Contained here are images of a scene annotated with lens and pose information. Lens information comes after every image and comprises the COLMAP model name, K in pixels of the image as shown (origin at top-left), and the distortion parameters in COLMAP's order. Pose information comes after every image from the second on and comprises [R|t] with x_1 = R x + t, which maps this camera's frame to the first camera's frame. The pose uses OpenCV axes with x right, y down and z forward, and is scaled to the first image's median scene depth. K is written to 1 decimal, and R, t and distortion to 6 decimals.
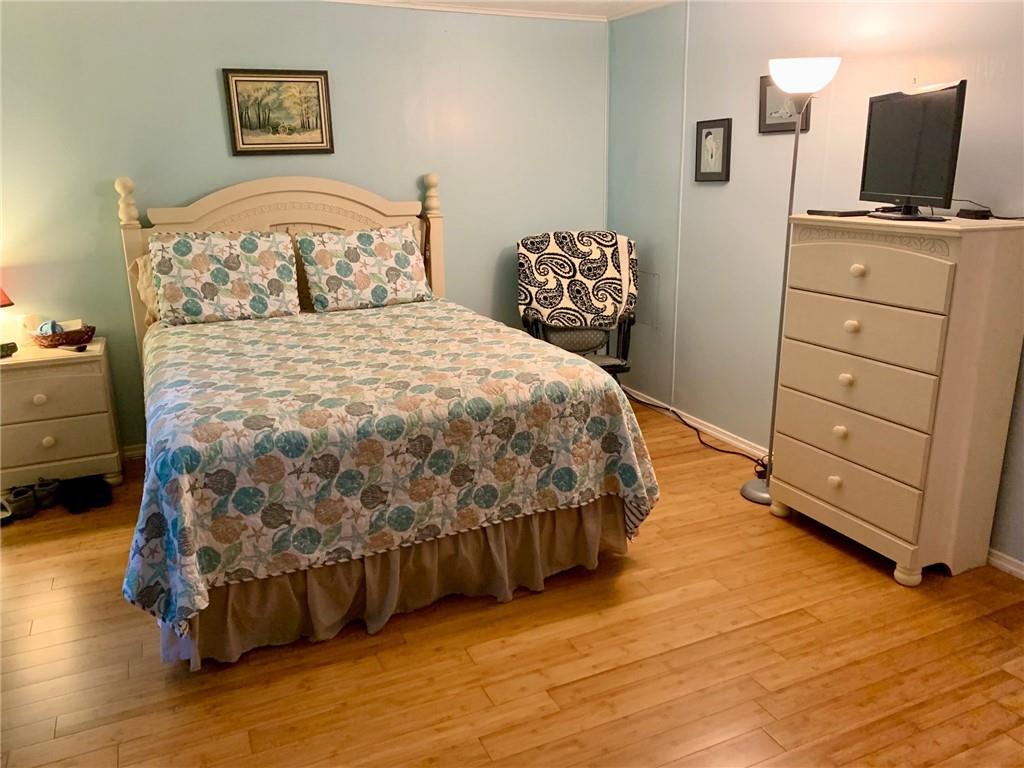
lens RADIAL K [[780.7, 0, 506.7], [0, 780.7, 382.1], [0, 0, 1]] dist [0.058521, -0.074746]
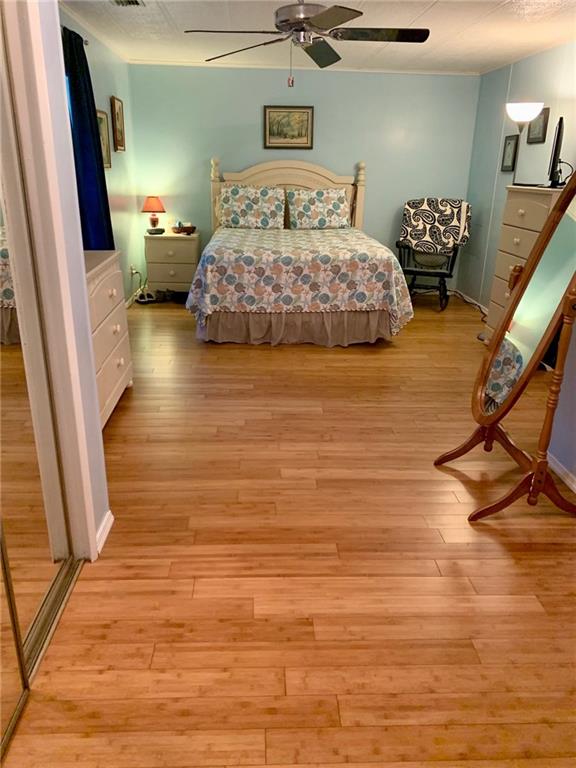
lens RADIAL K [[585.5, 0, 282.9], [0, 585.5, 387.2], [0, 0, 1]] dist [0.058521, -0.074746]
pose [[0.926774, 0.166148, -0.336876, 0.329747], [-0.135245, 0.984303, 0.113390, 0.149315], [0.350428, -0.059526, 0.934696, -0.478840]]
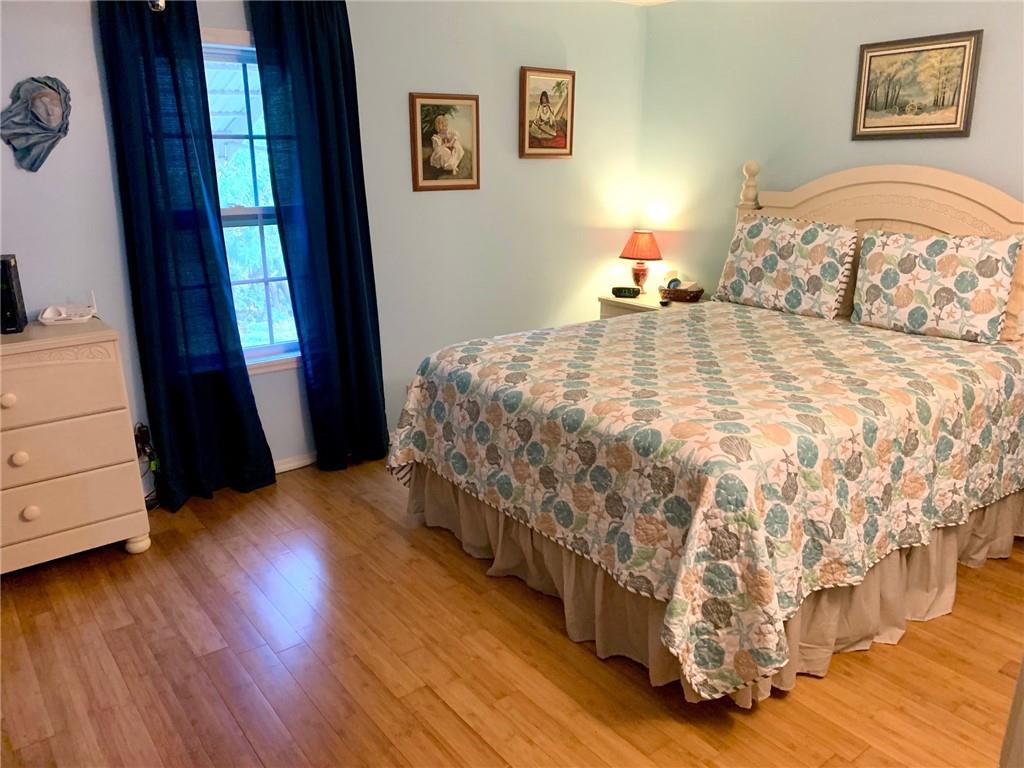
lens RADIAL K [[780.7, 0, 513.5], [0, 780.7, 384.0], [0, 0, 1]] dist [0.058521, -0.074746]
pose [[0.218016, 0.290327, -0.931761, 0.510974], [-0.266561, 0.936139, 0.229321, -0.127233], [0.938837, 0.198376, 0.281484, 0.428011]]
